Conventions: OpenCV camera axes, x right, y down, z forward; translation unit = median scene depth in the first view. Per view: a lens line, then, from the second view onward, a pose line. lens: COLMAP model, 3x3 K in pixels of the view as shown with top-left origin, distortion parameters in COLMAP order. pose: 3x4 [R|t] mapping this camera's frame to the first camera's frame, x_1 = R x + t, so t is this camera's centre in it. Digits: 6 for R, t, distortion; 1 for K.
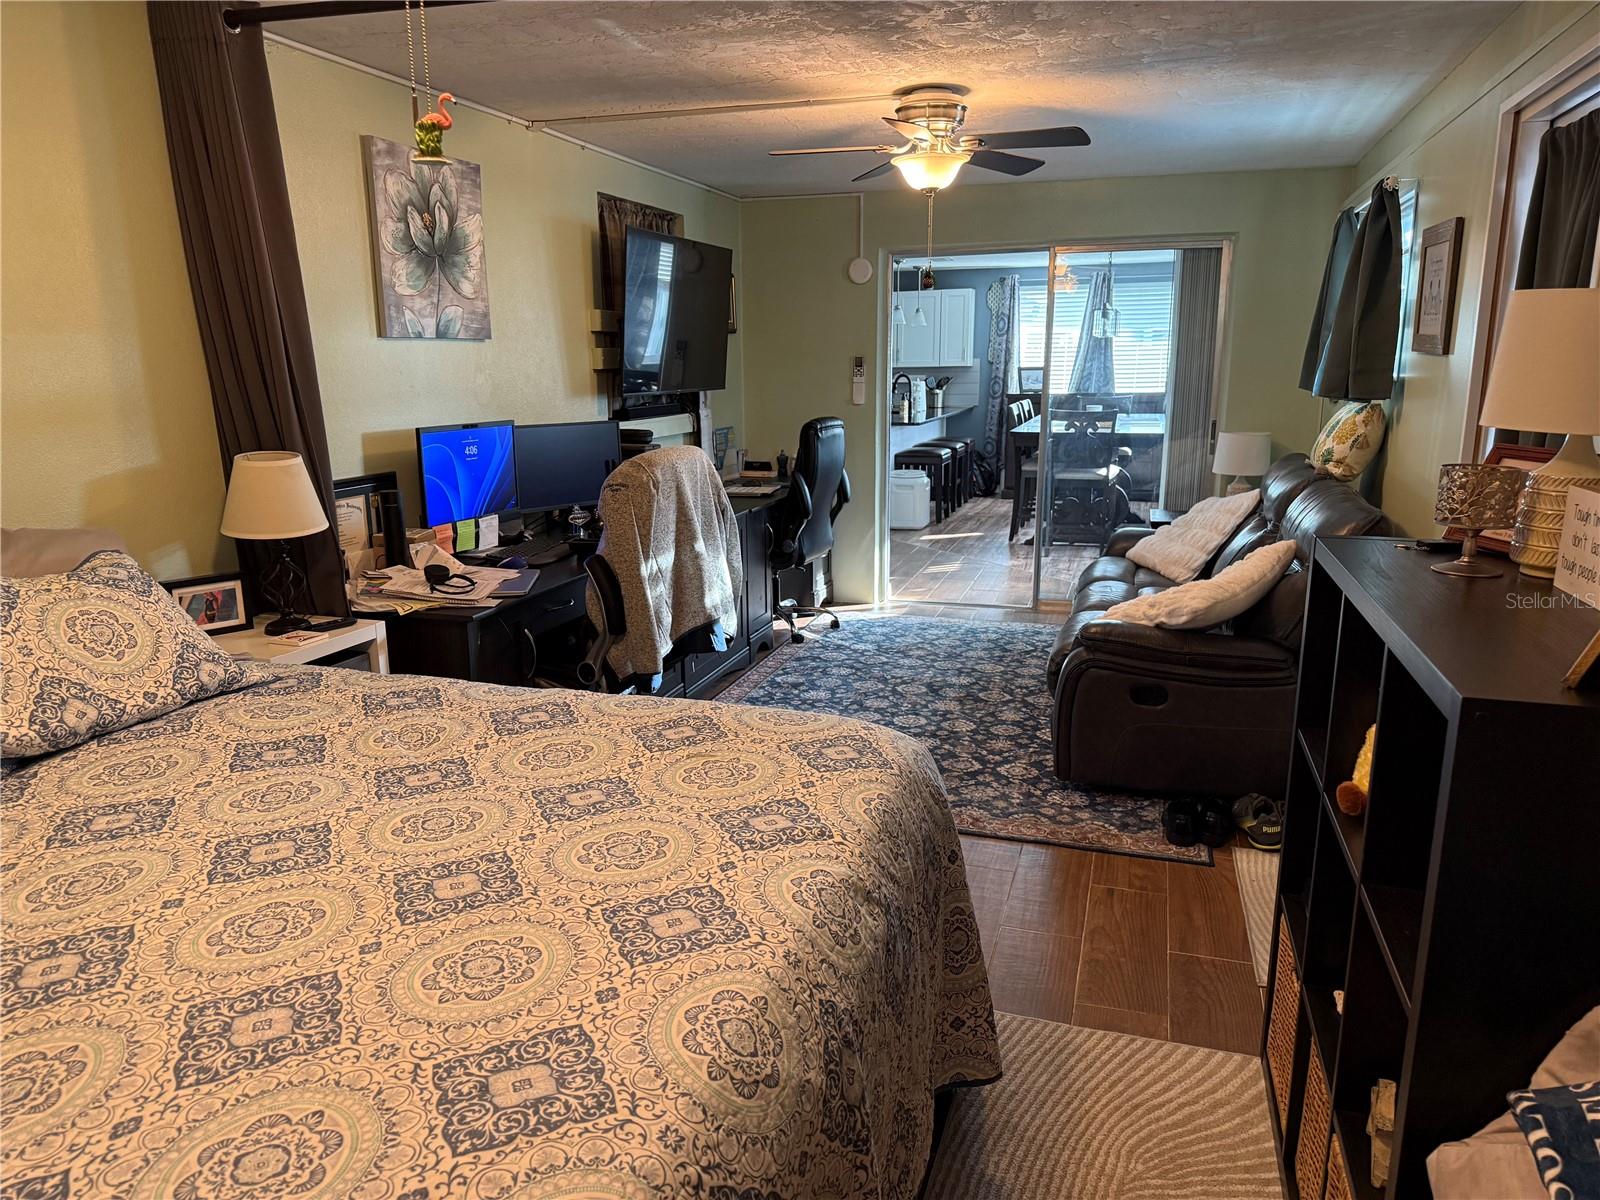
lens RADIAL K [[1127.0, 0, 799.0], [0, 1127.0, 604.1], [0, 0, 1]] dist [0.180094, -0.414316]
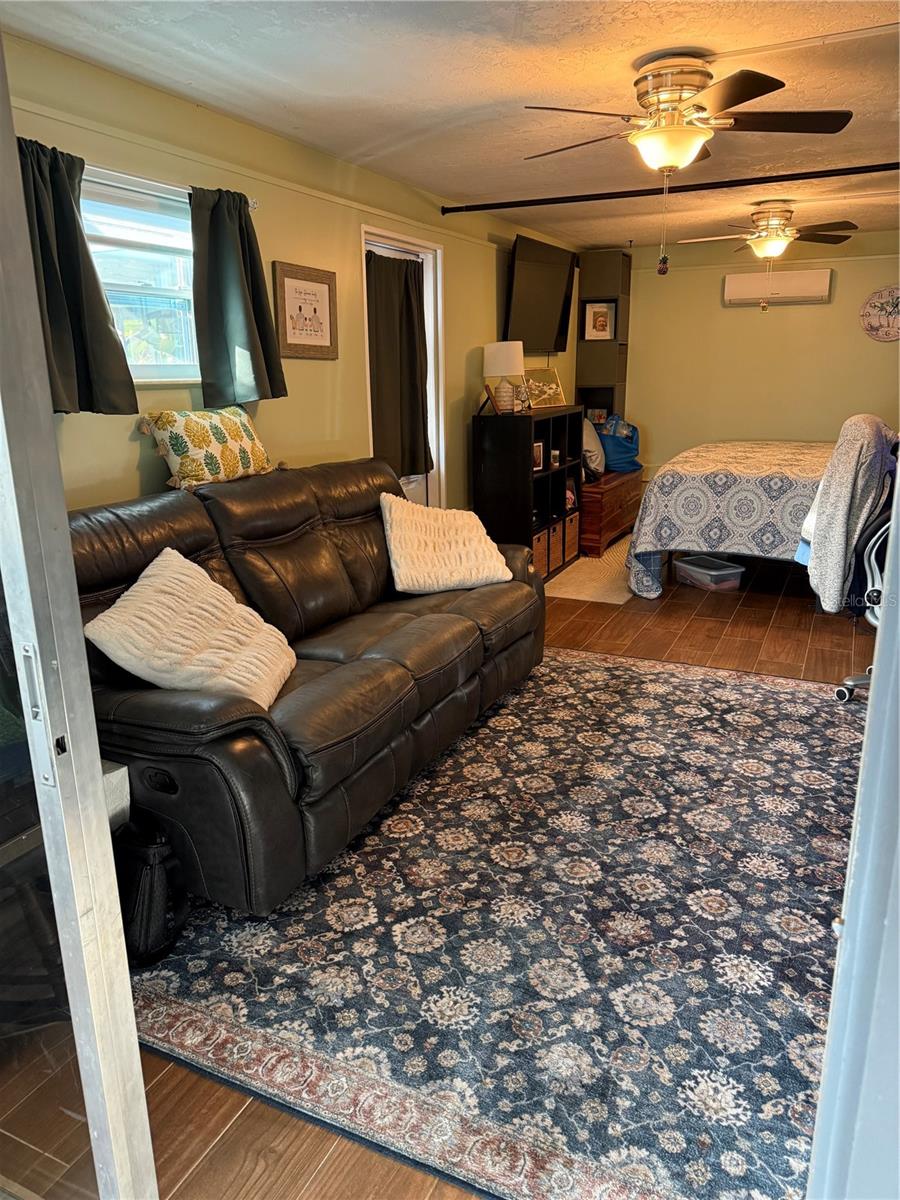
lens RADIAL K [[845.3, 0, 450.0], [0, 845.3, 600.0], [0, 0, 1]] dist [0.180094, -0.414316]
pose [[-0.990798, -0.015903, 0.134413, 0.145483], [0.048036, 0.887113, 0.459047, -0.291189], [-0.126540, 0.461279, -0.878185, 1.388916]]
